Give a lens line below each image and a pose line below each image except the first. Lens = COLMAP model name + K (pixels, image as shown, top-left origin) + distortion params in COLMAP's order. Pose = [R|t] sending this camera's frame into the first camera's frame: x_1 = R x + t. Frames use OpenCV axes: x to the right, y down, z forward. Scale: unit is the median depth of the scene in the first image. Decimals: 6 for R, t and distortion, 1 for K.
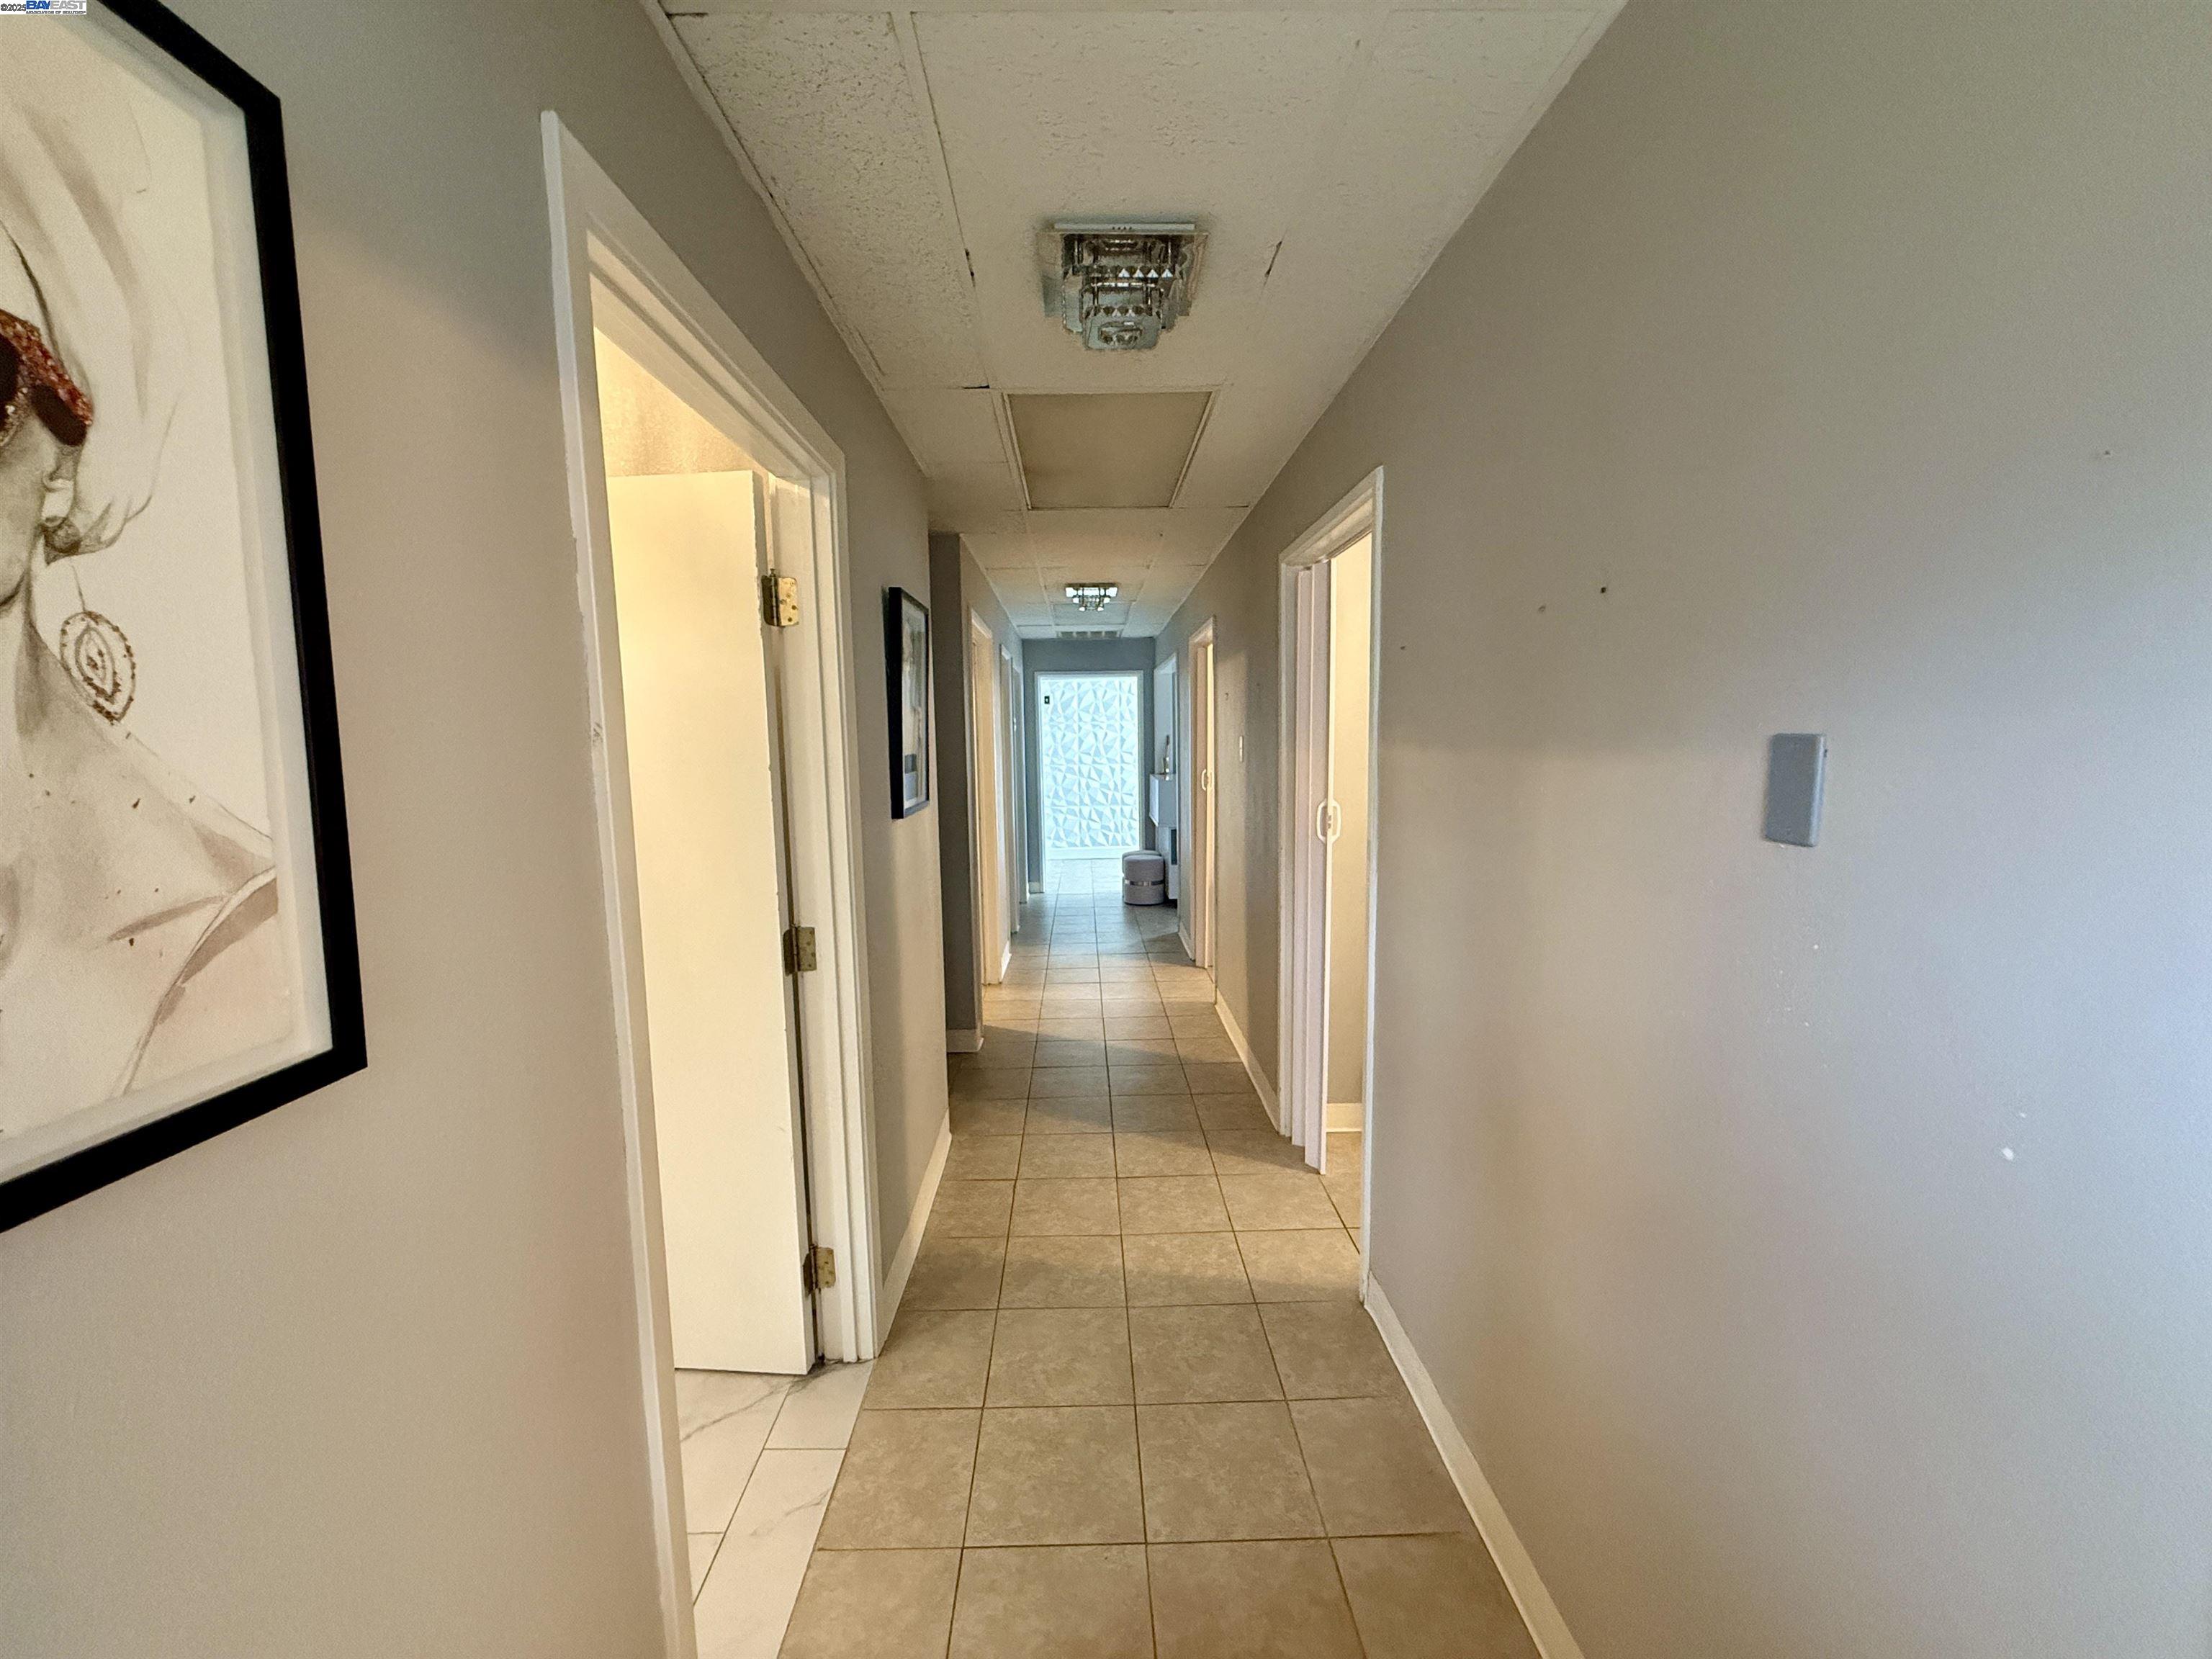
lens RADIAL K [[881.4, 0, 1100.4], [0, 881.4, 833.4], [0, 0, 1]] dist [0.001649, -0.000108]
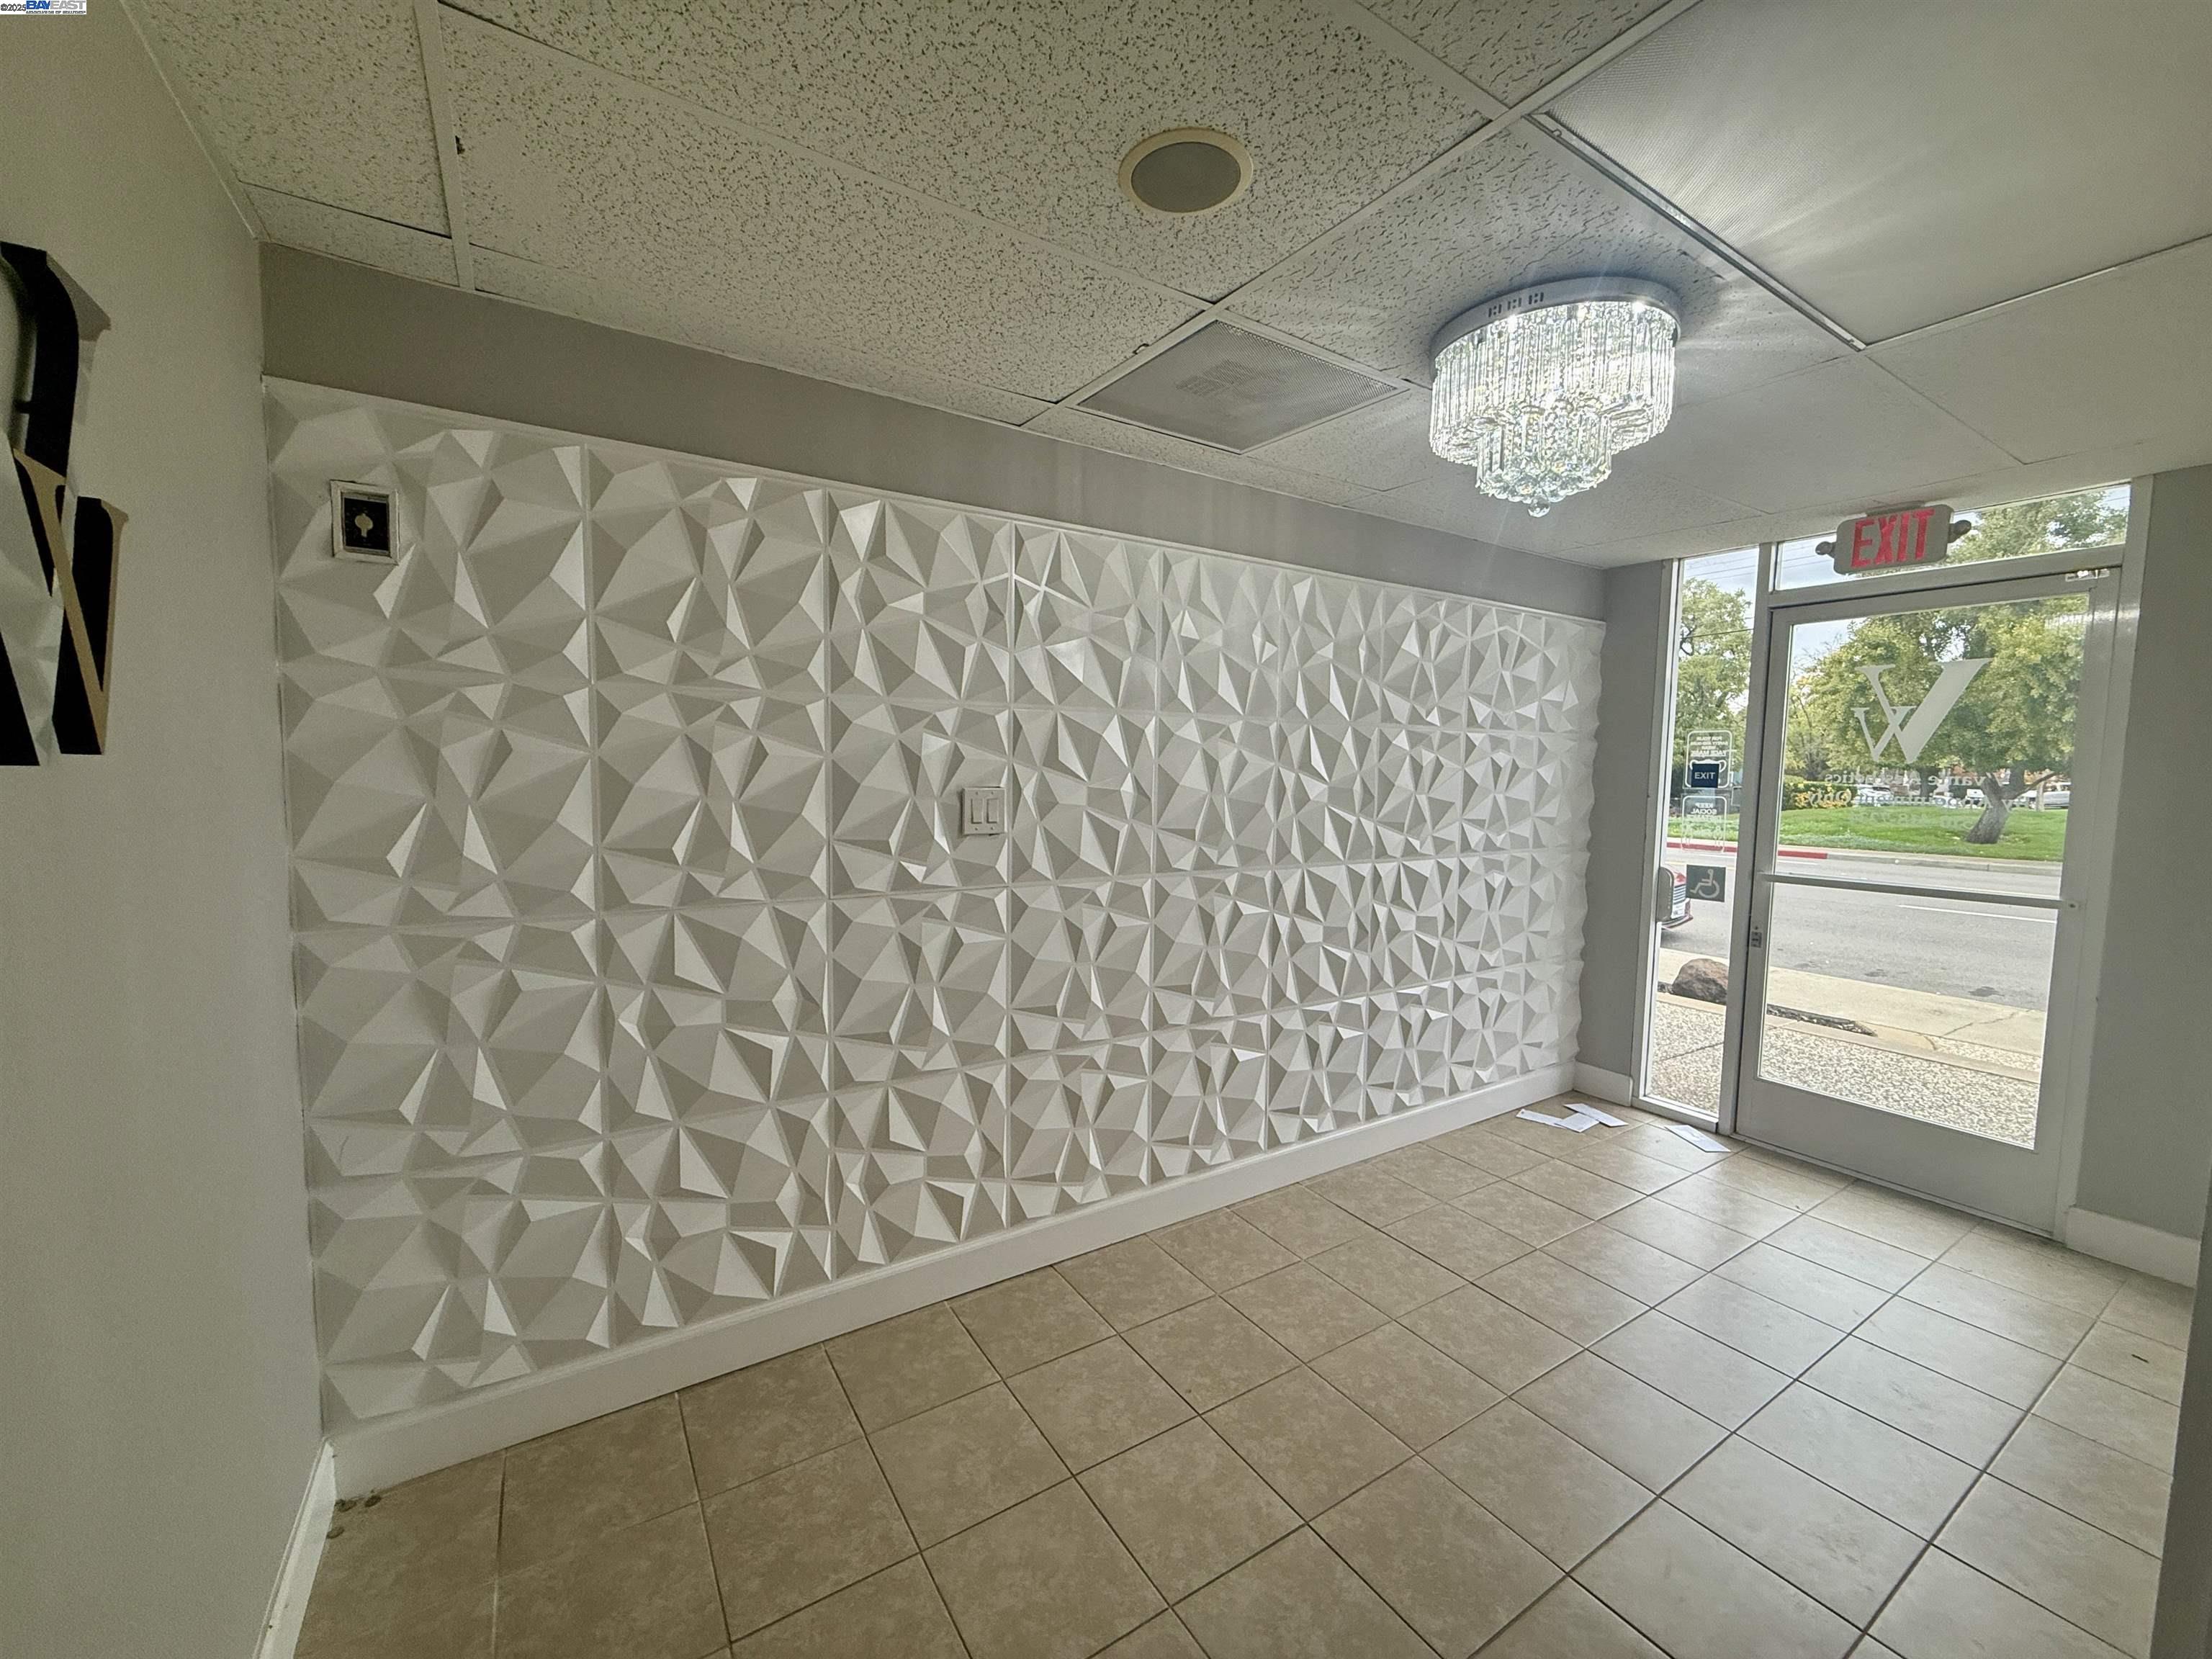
lens RADIAL K [[881.4, 0, 1100.4], [0, 881.4, 833.4], [0, 0, 1]] dist [0.001649, -0.000108]
pose [[0.851785, -0.014347, 0.523695, -0.031668], [0.036147, 0.998852, -0.031428, -0.085565], [-0.522643, 0.045700, 0.851326, 0.790434]]
